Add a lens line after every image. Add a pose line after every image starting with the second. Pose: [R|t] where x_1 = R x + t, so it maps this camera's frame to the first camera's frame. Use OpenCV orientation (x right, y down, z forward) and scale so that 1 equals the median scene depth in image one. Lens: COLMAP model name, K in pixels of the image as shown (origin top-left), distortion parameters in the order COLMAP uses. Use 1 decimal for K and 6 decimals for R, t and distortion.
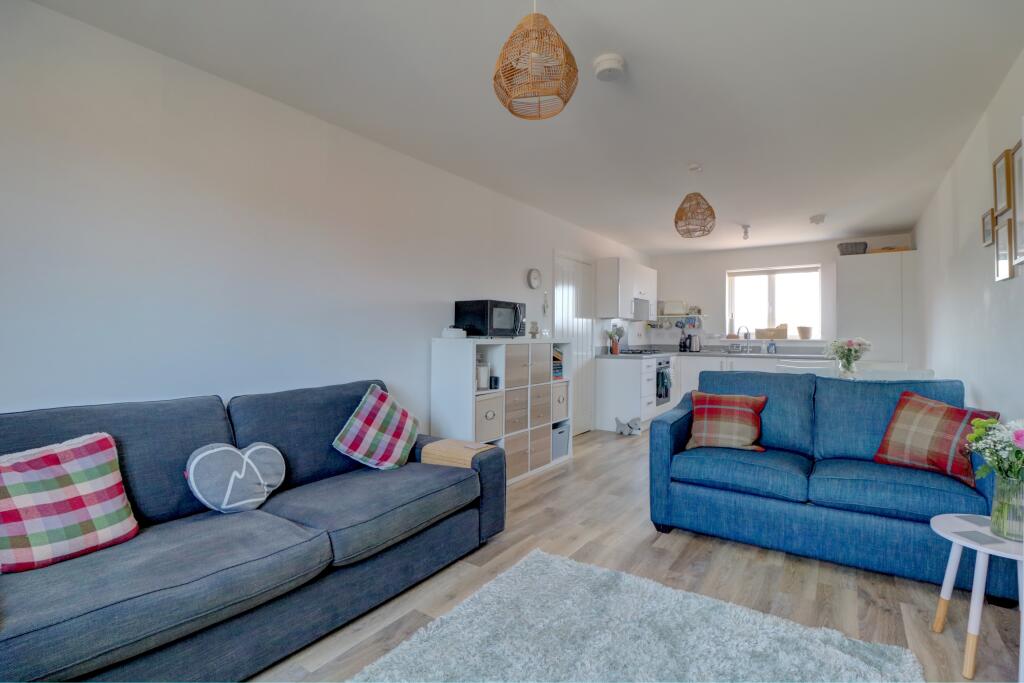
lens RADIAL K [[476.3, 0, 504.0], [0, 476.3, 333.0], [0, 0, 1]] dist [-0.017651, -0.000679]
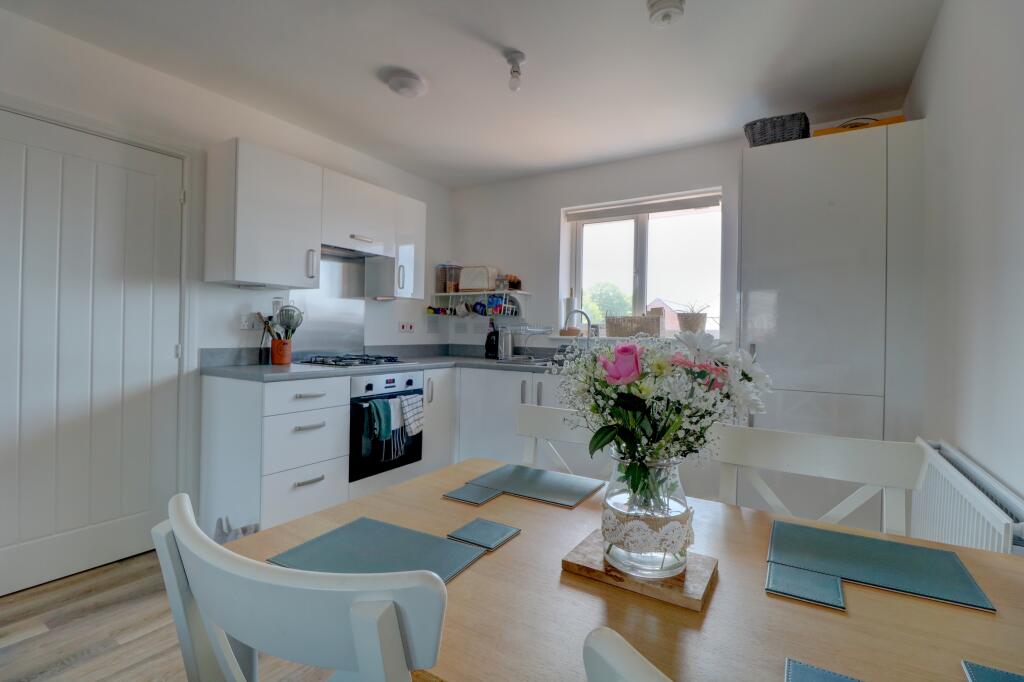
lens RADIAL K [[476.3, 0, 504.0], [0, 476.3, 332.5], [0, 0, 1]] dist [-0.017651, -0.000679]
pose [[0.998625, 0.010943, 0.051273, 0.394632], [-0.011123, 0.999933, 0.003231, 0.008401], [-0.051234, -0.003797, 0.998679, 0.486036]]
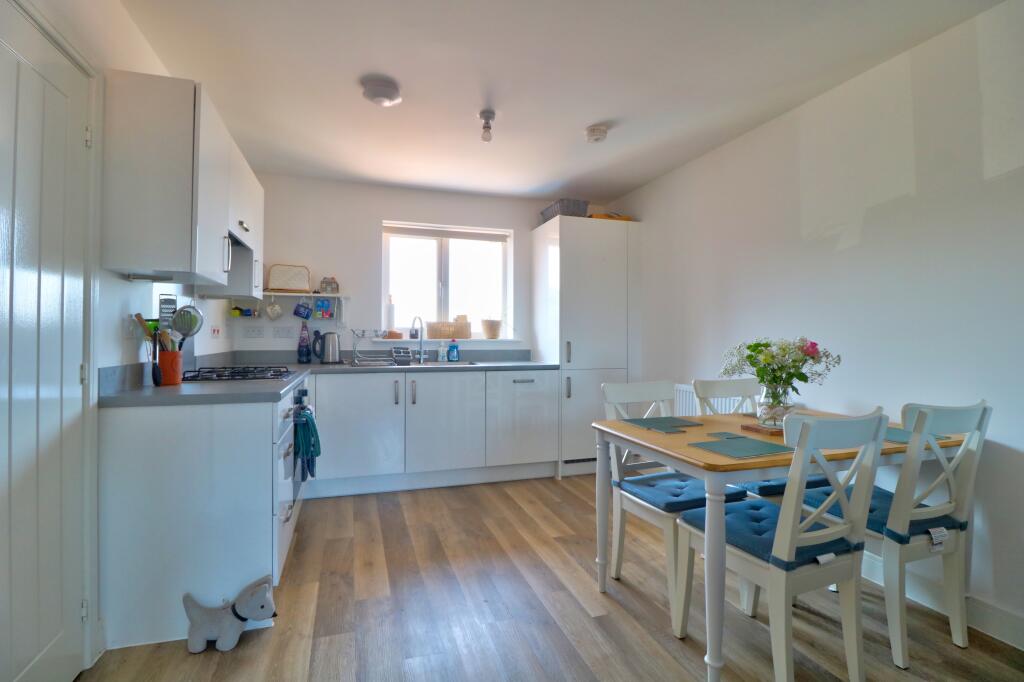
lens RADIAL K [[476.3, 0, 504.0], [0, 476.3, 332.5], [0, 0, 1]] dist [-0.017651, -0.000679]
pose [[0.594195, 0.005393, 0.804303, 0.096253], [-0.005261, 0.999982, -0.002819, 0.005830], [-0.804304, -0.002556, 0.594213, 0.560800]]
